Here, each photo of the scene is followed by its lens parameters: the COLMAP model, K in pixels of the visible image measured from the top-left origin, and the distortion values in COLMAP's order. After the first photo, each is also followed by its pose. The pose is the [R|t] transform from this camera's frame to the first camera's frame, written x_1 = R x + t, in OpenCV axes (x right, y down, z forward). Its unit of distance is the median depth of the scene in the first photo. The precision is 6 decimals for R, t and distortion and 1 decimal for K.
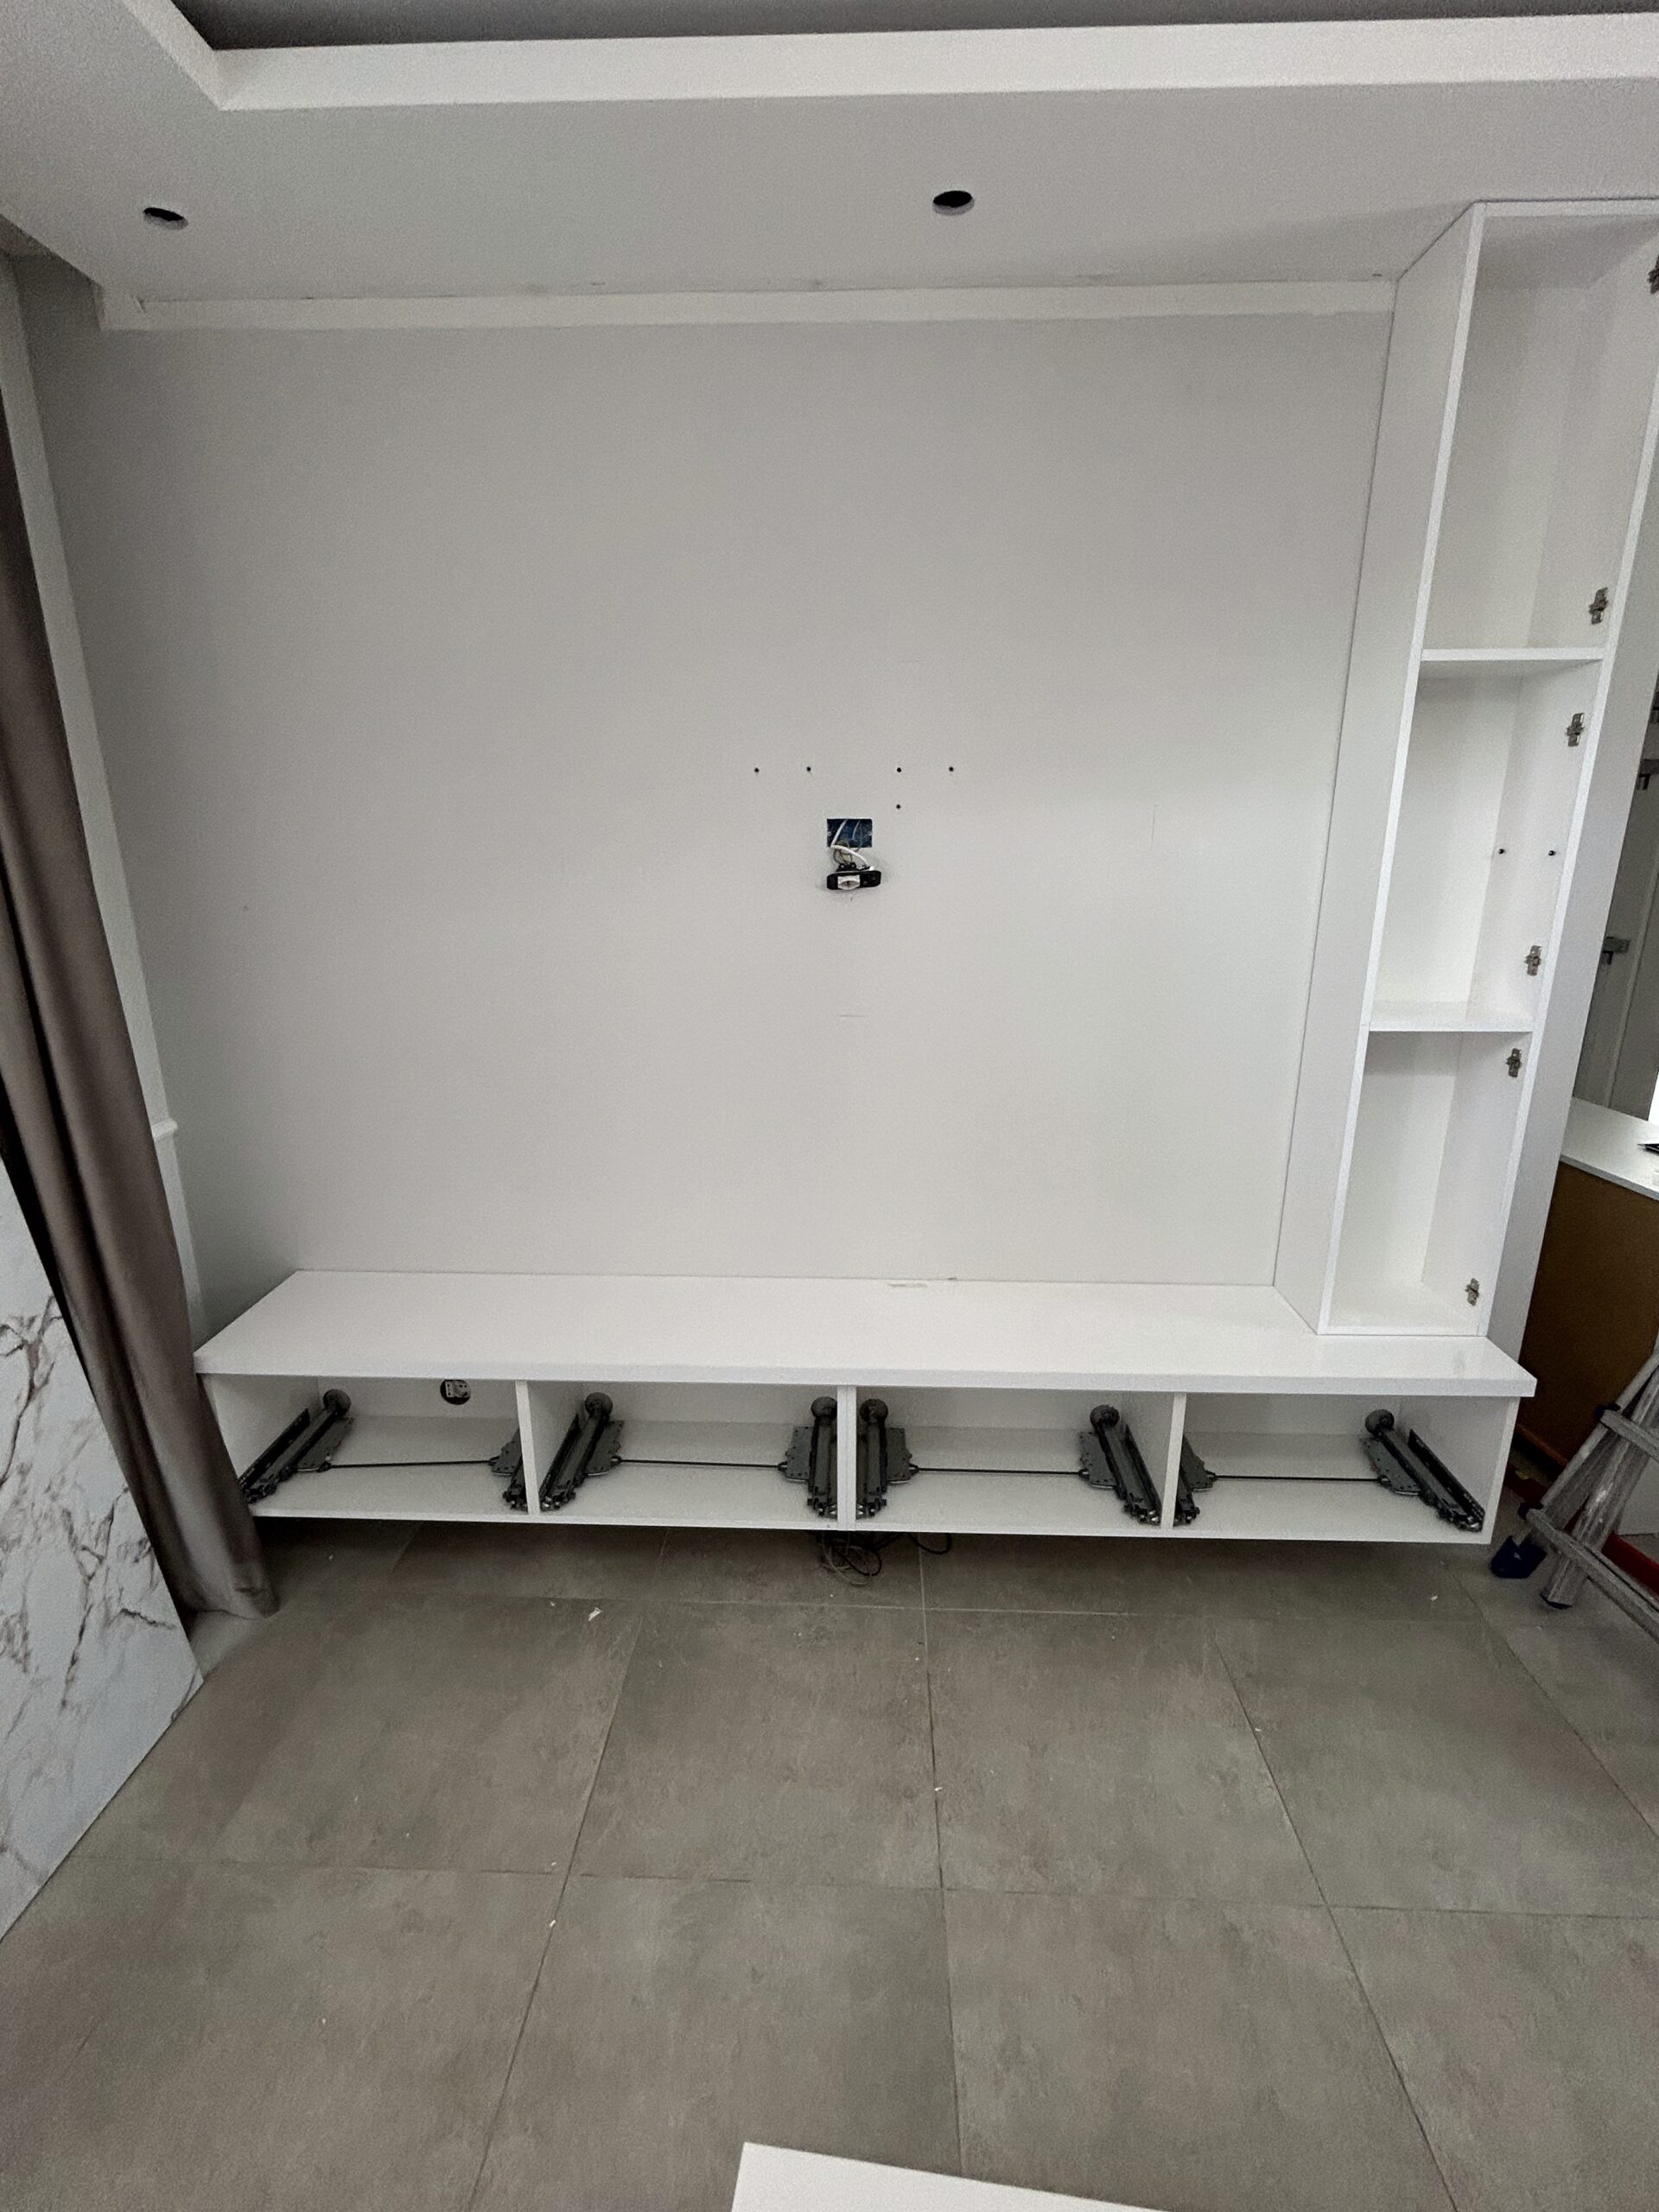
lens RADIAL K [[994.1, 0, 836.0], [0, 994.1, 1108.4], [0, 0, 1]] dist [-0.001383, -0.000326]
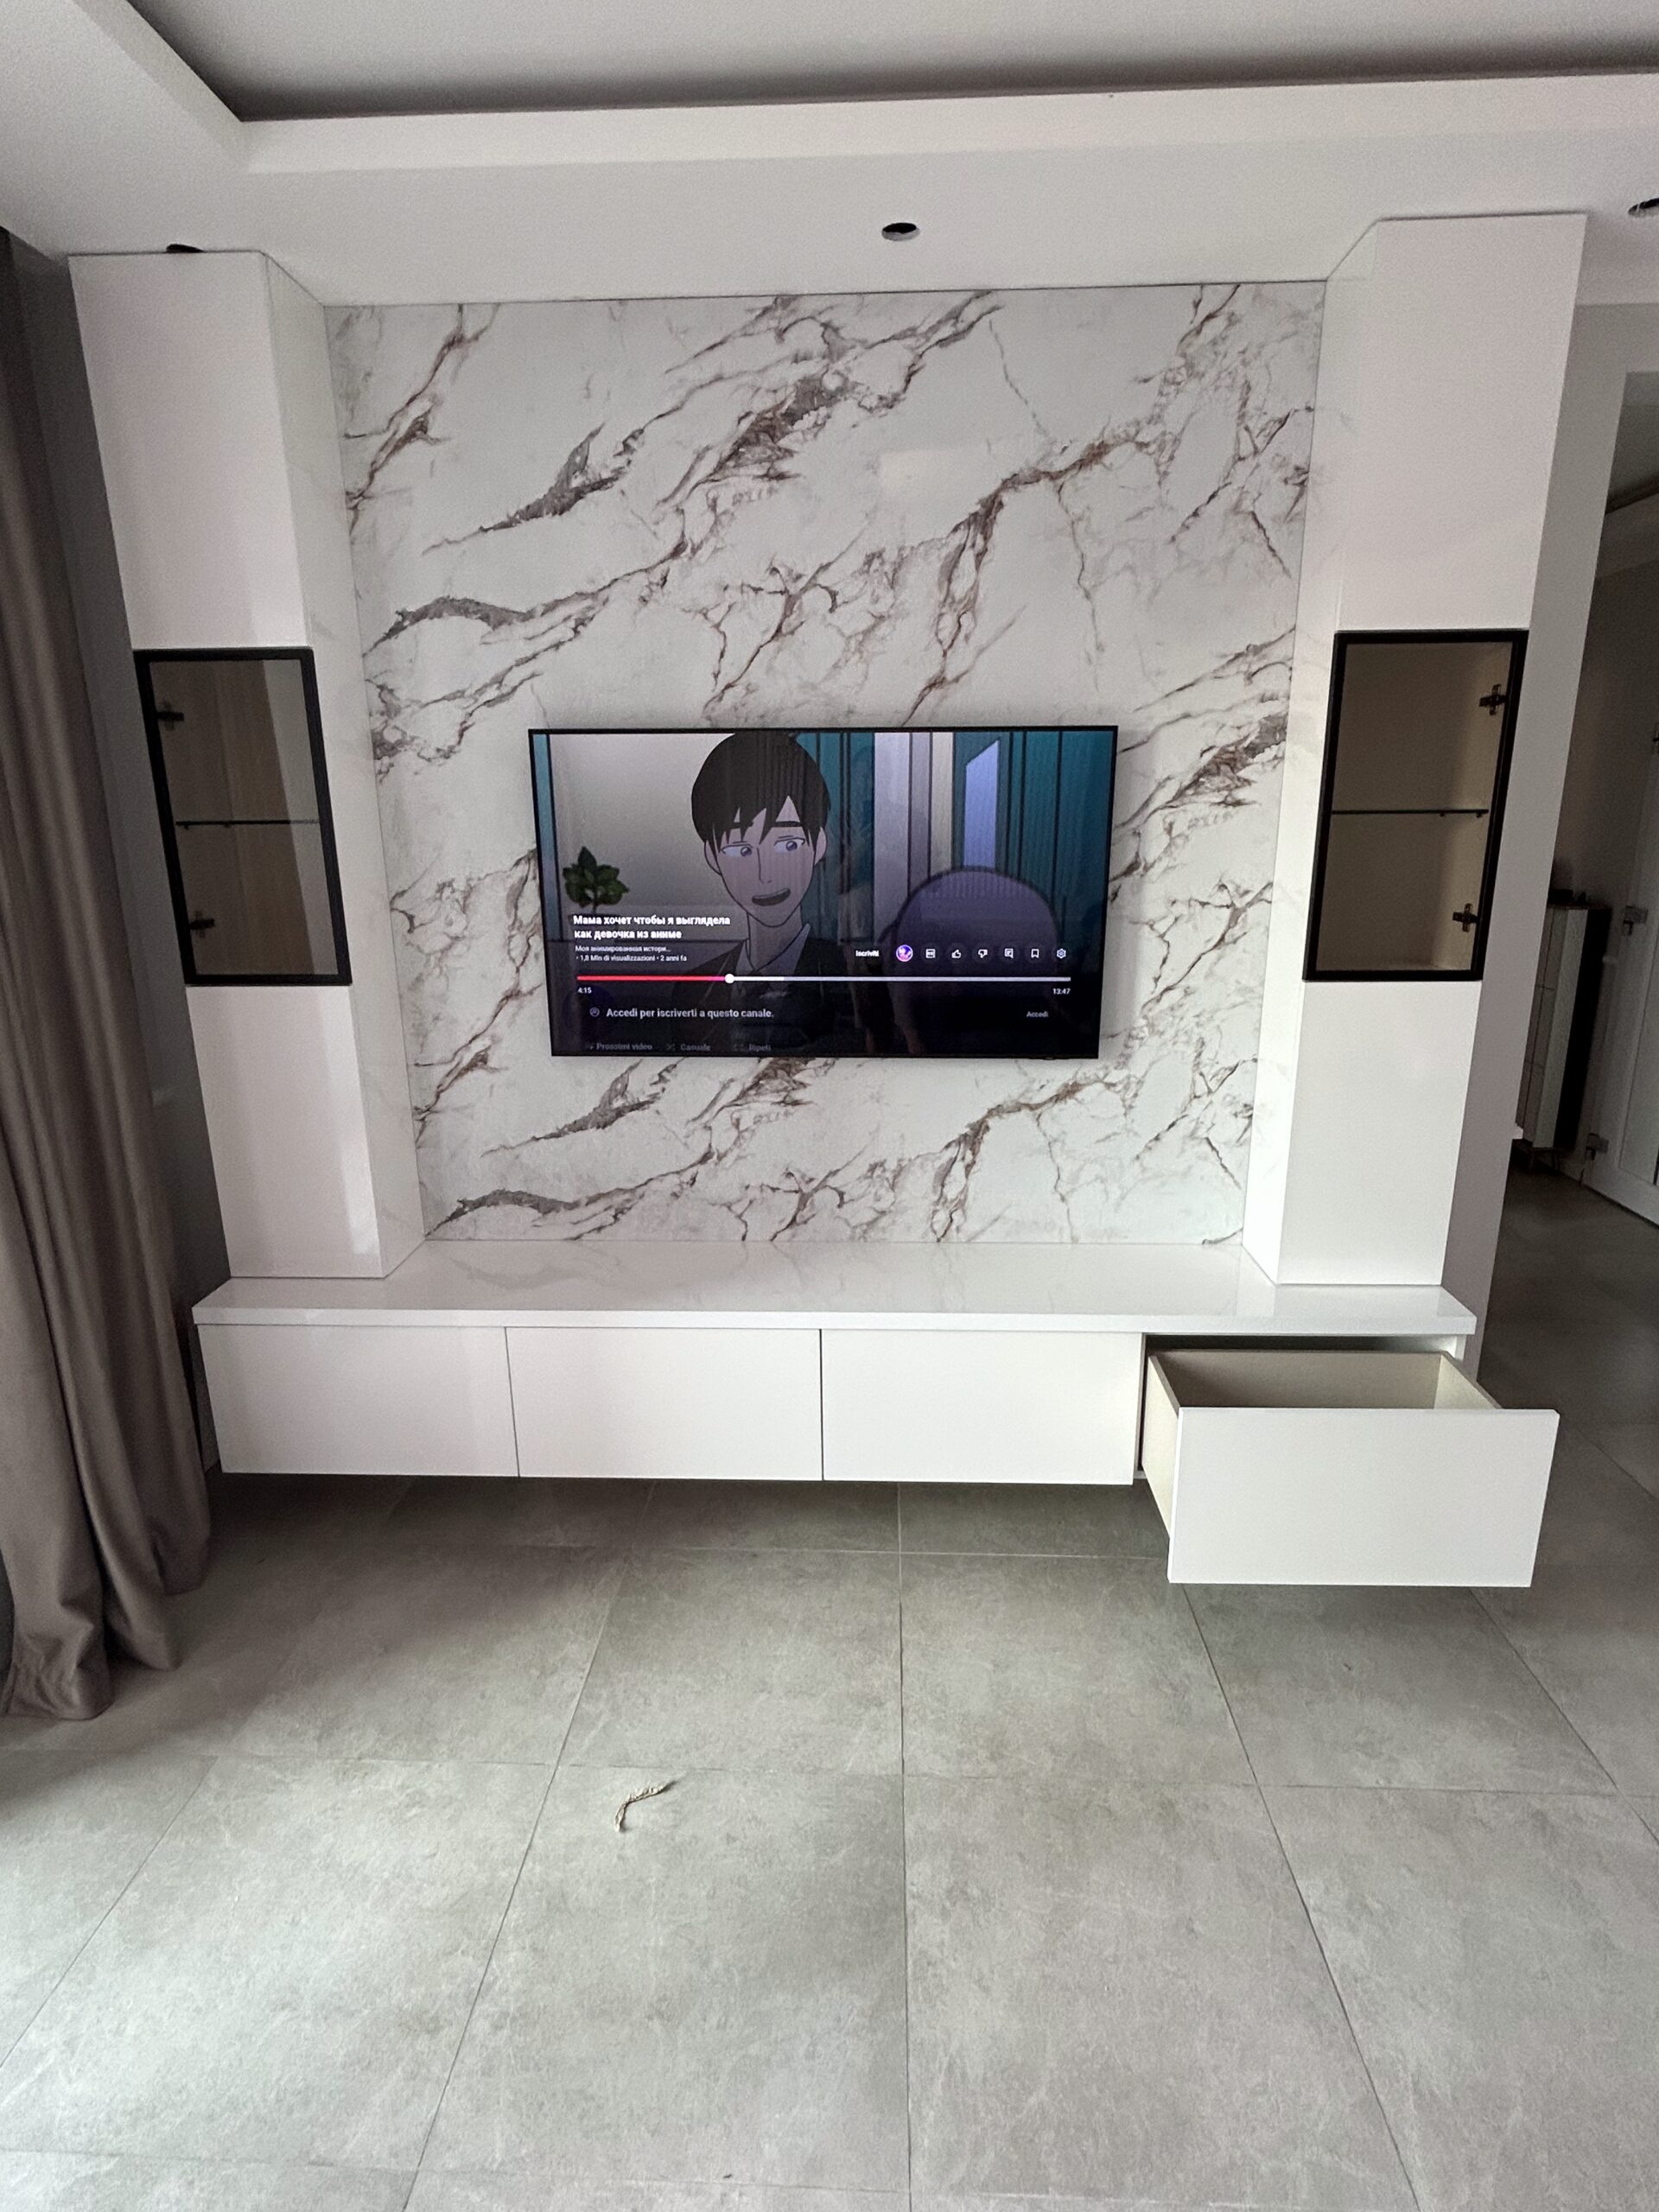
lens RADIAL K [[1105.7, 0, 837.2], [0, 1105.7, 1108.1], [0, 0, 1]] dist [-0.012707, 0.006157]
pose [[0.999932, -0.008079, -0.008411, 0.050122], [0.007981, 0.999901, -0.011626, 0.074588], [0.008504, 0.011558, 0.999897, -0.204592]]
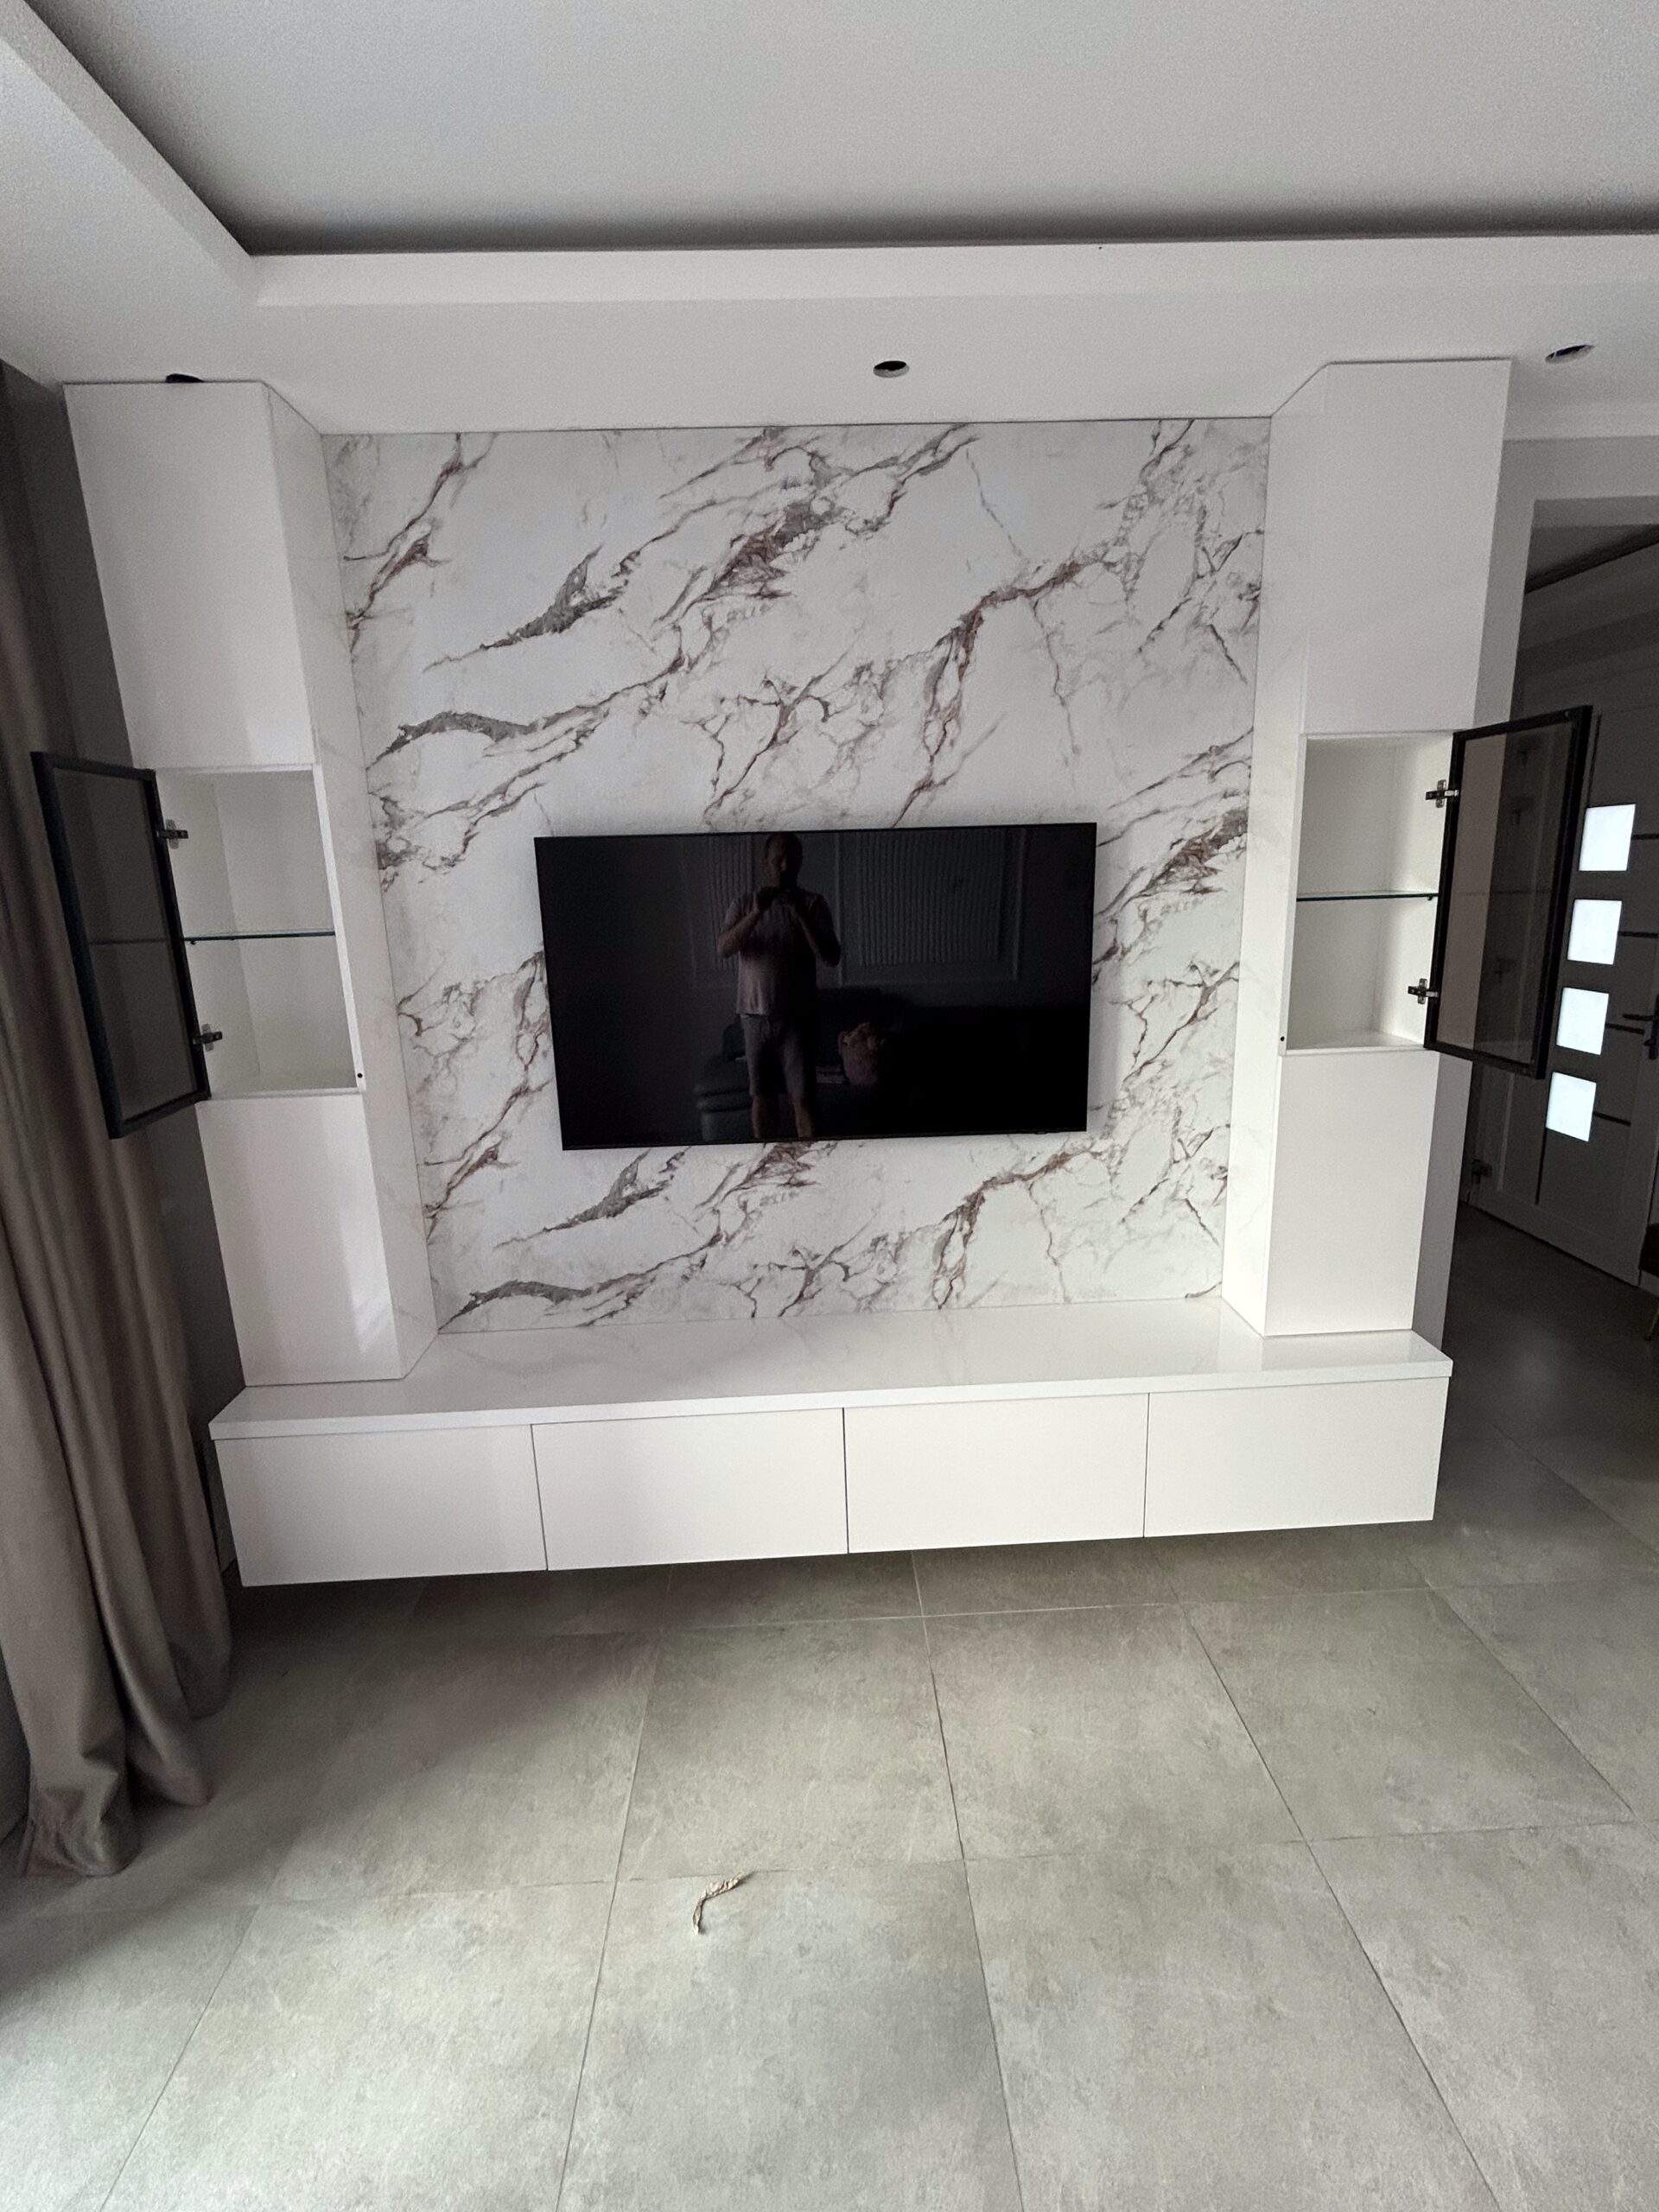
lens RADIAL K [[1015.6, 0, 831.8], [0, 1015.6, 1106.5], [0, 0, 1]] dist [-0.012190, 0.006481]
pose [[0.996887, -0.049125, 0.061675, -0.066051], [0.051732, 0.997802, -0.041414, -0.003538], [-0.059505, 0.044476, 0.997237, -0.137510]]
